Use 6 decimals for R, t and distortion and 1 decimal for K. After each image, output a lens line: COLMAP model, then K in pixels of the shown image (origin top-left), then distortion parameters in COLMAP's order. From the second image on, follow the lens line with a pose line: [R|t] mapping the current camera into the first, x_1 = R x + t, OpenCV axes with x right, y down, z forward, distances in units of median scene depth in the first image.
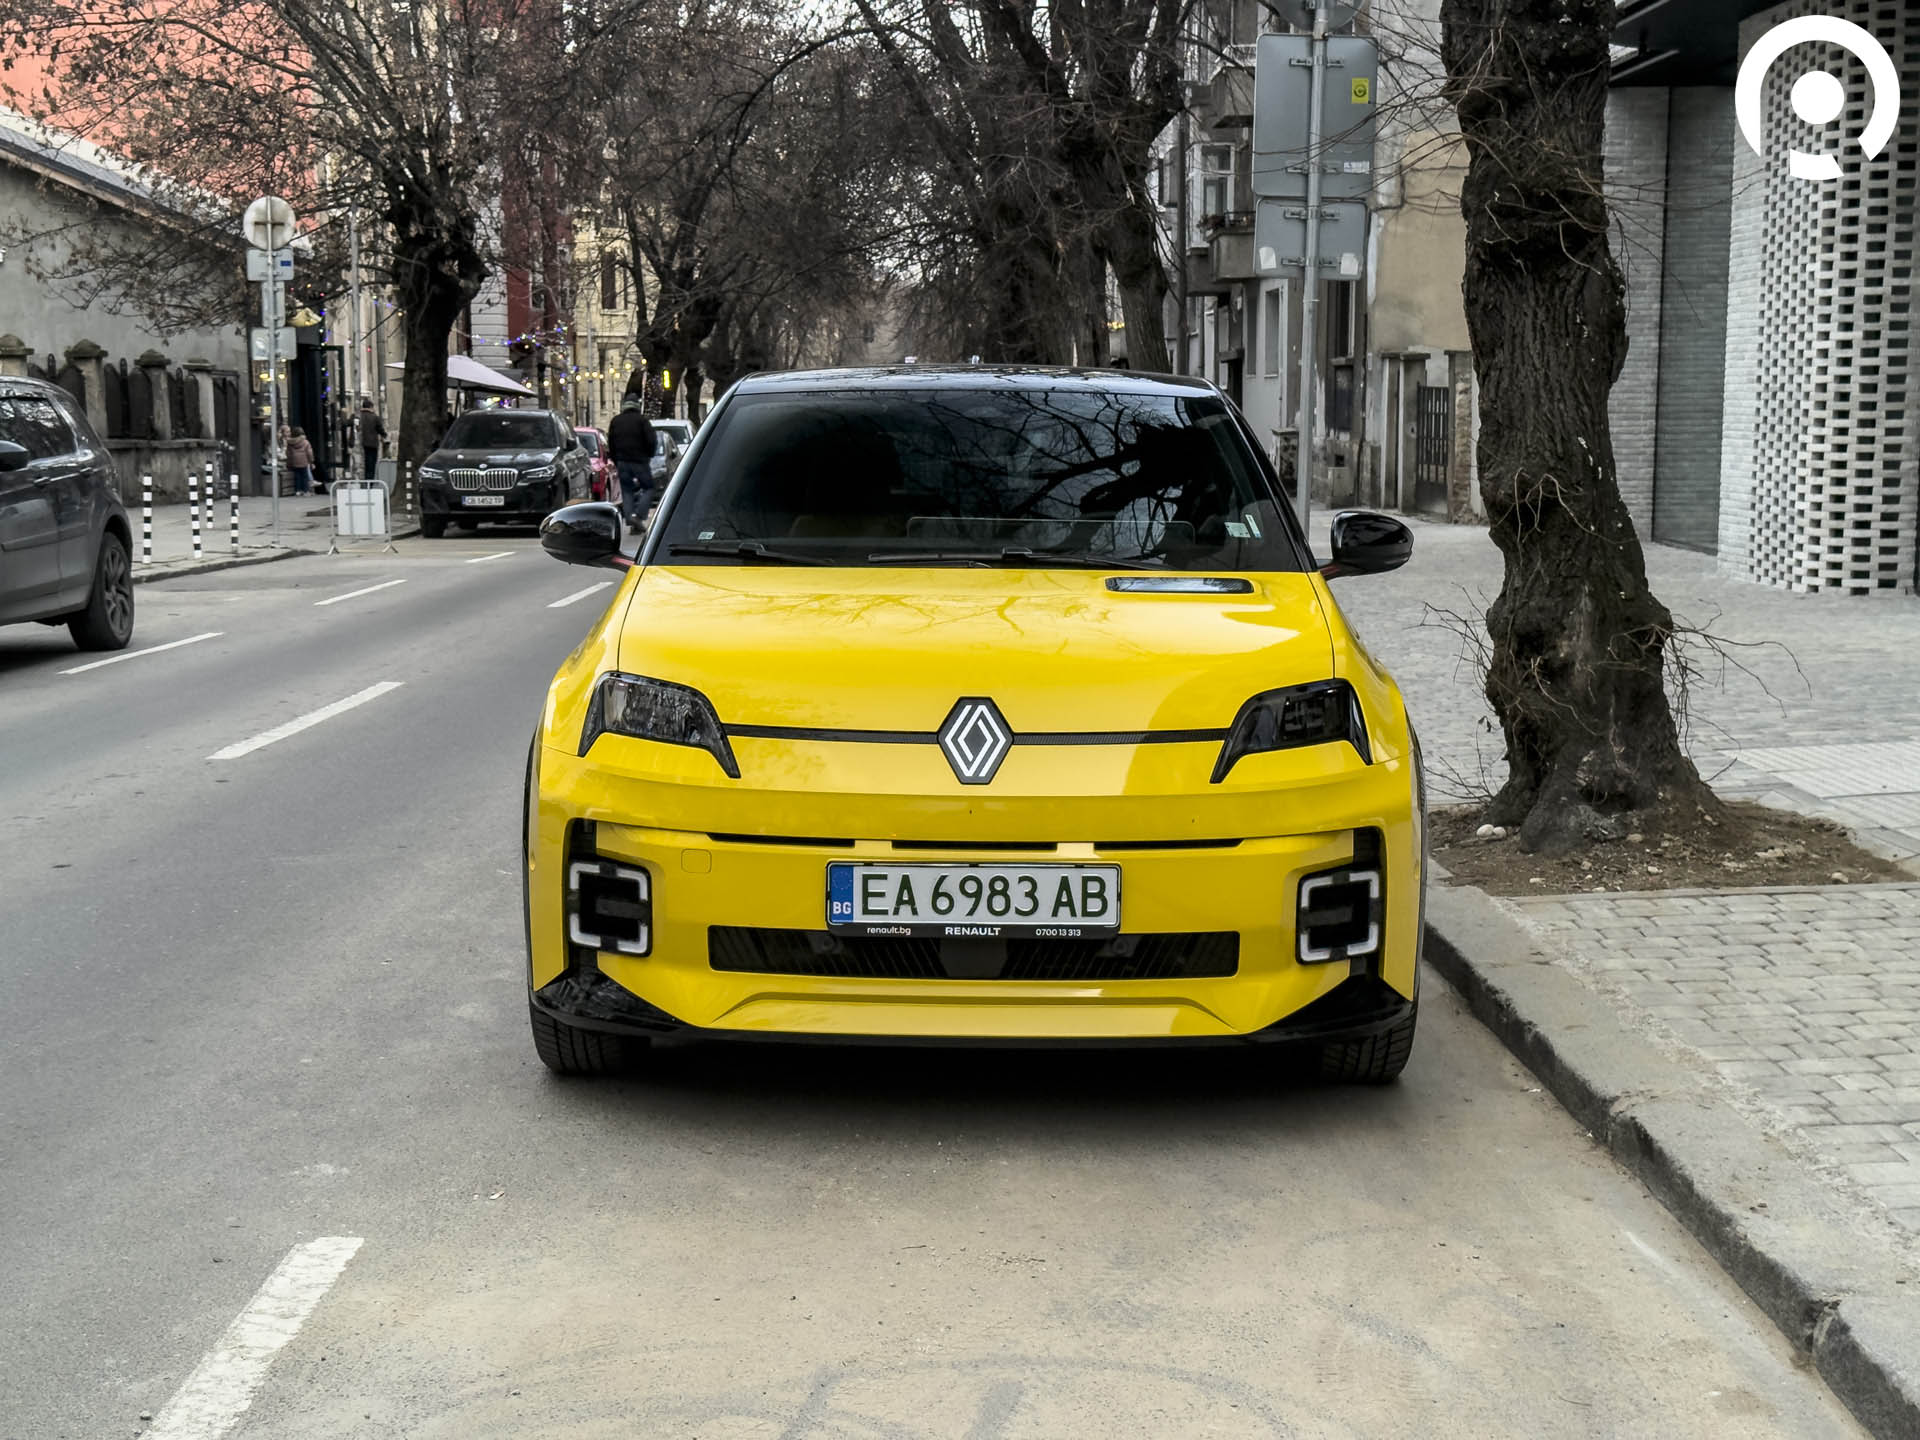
lens RADIAL K [[3006.0, 0, 960.0], [0, 3006.0, 720.0], [0, 0, 1]] dist [0.248466, -0.754138]
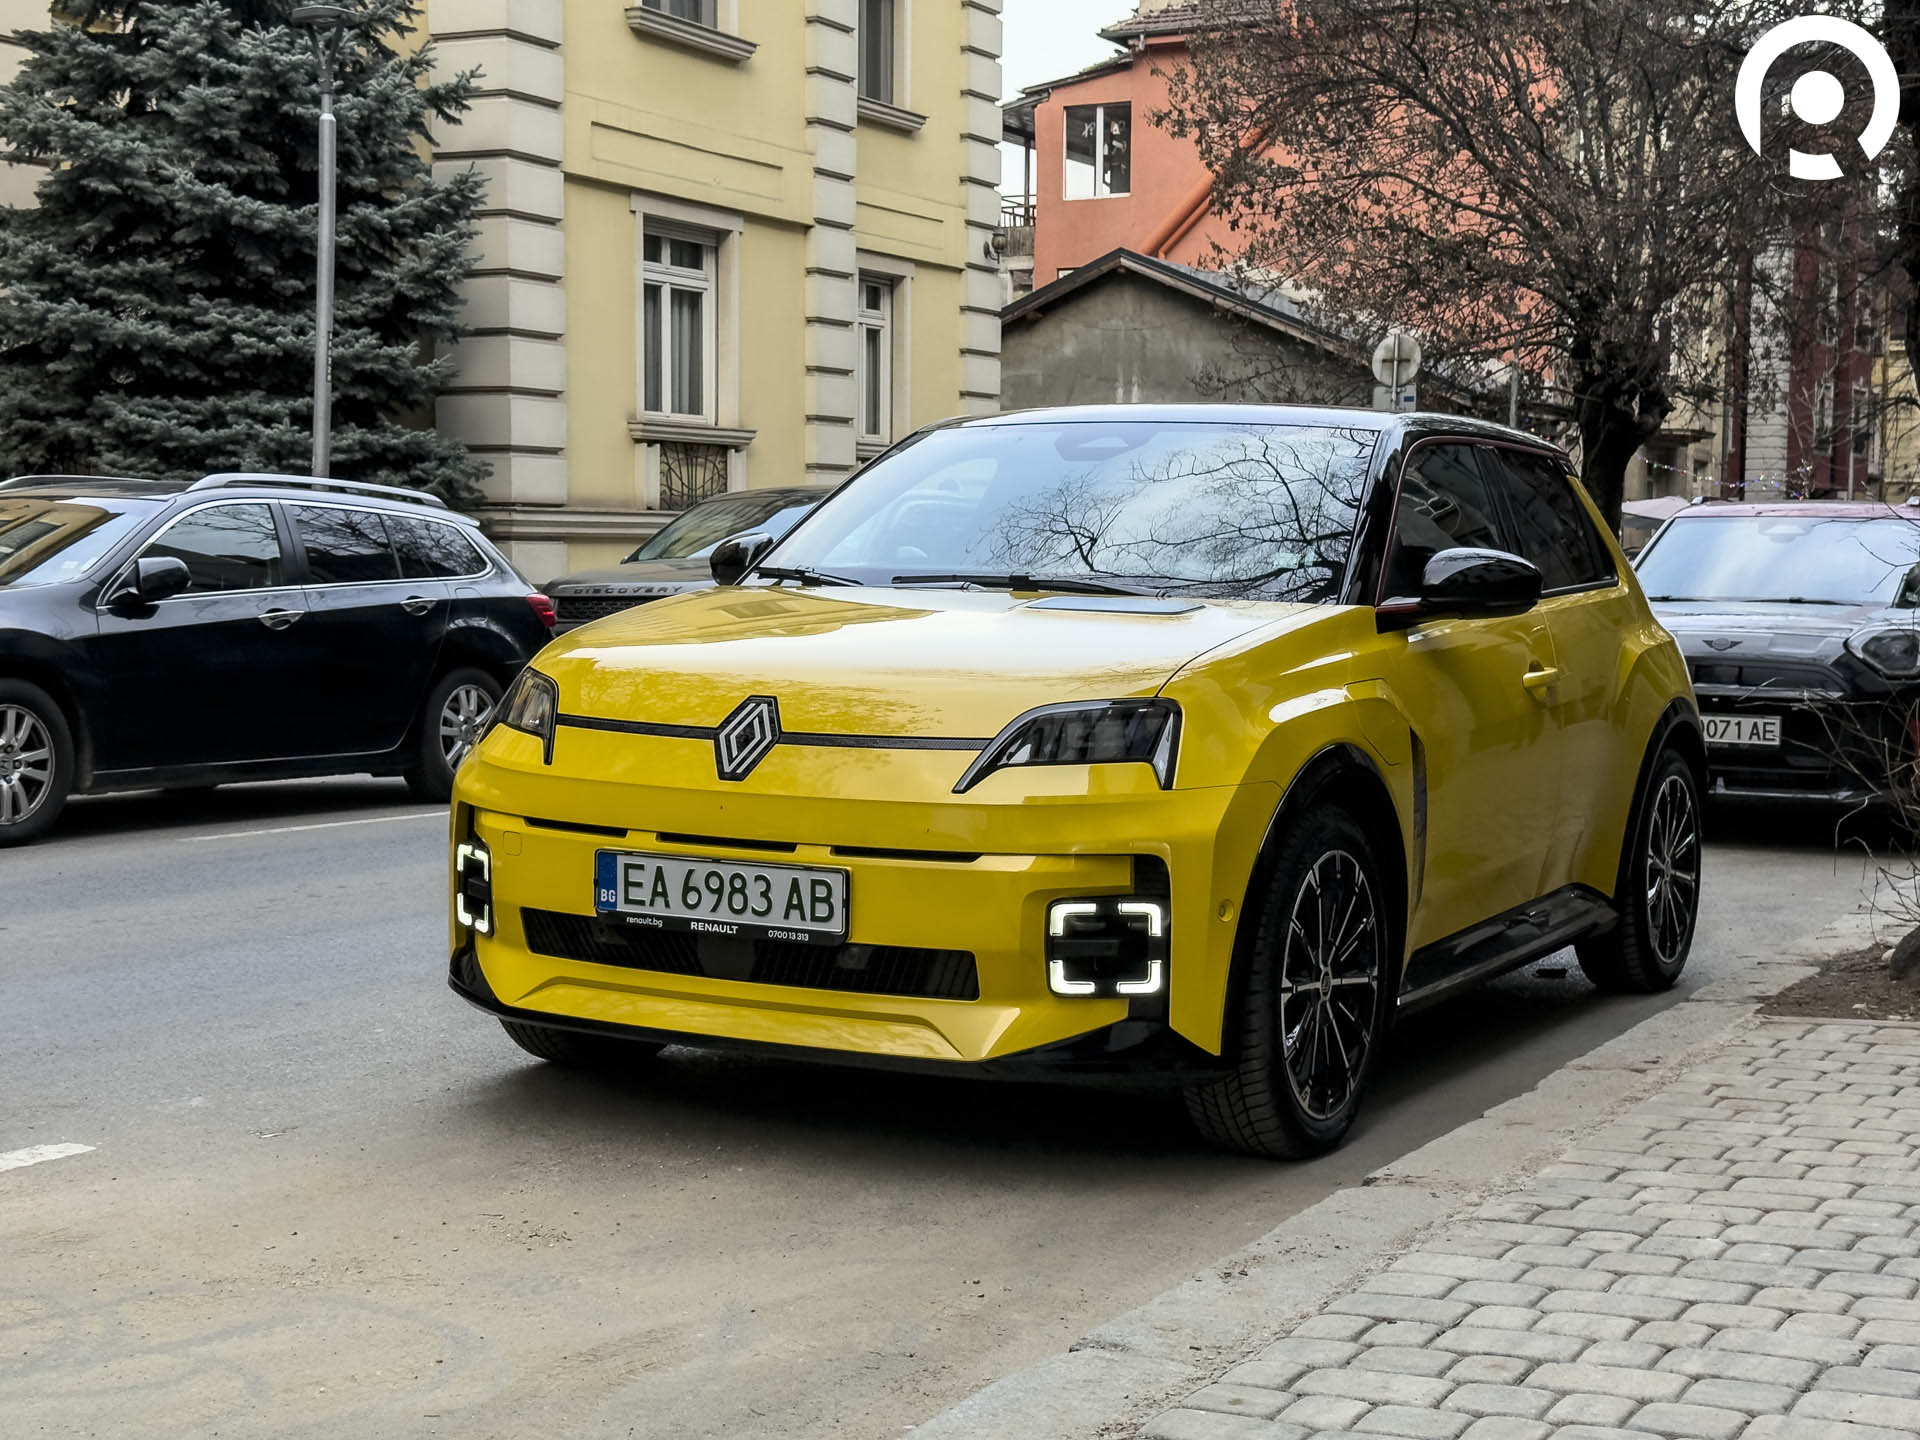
lens RADIAL K [[2955.3, 0, 629.7], [0, 2955.3, 717.5], [0, 0, 1]] dist [0.199123, 0.050468]
pose [[0.876161, 0.044127, -0.479994, 0.423138], [-0.066664, 0.997324, -0.030000, 0.030835], [0.477385, 0.058283, 0.876759, 0.125356]]
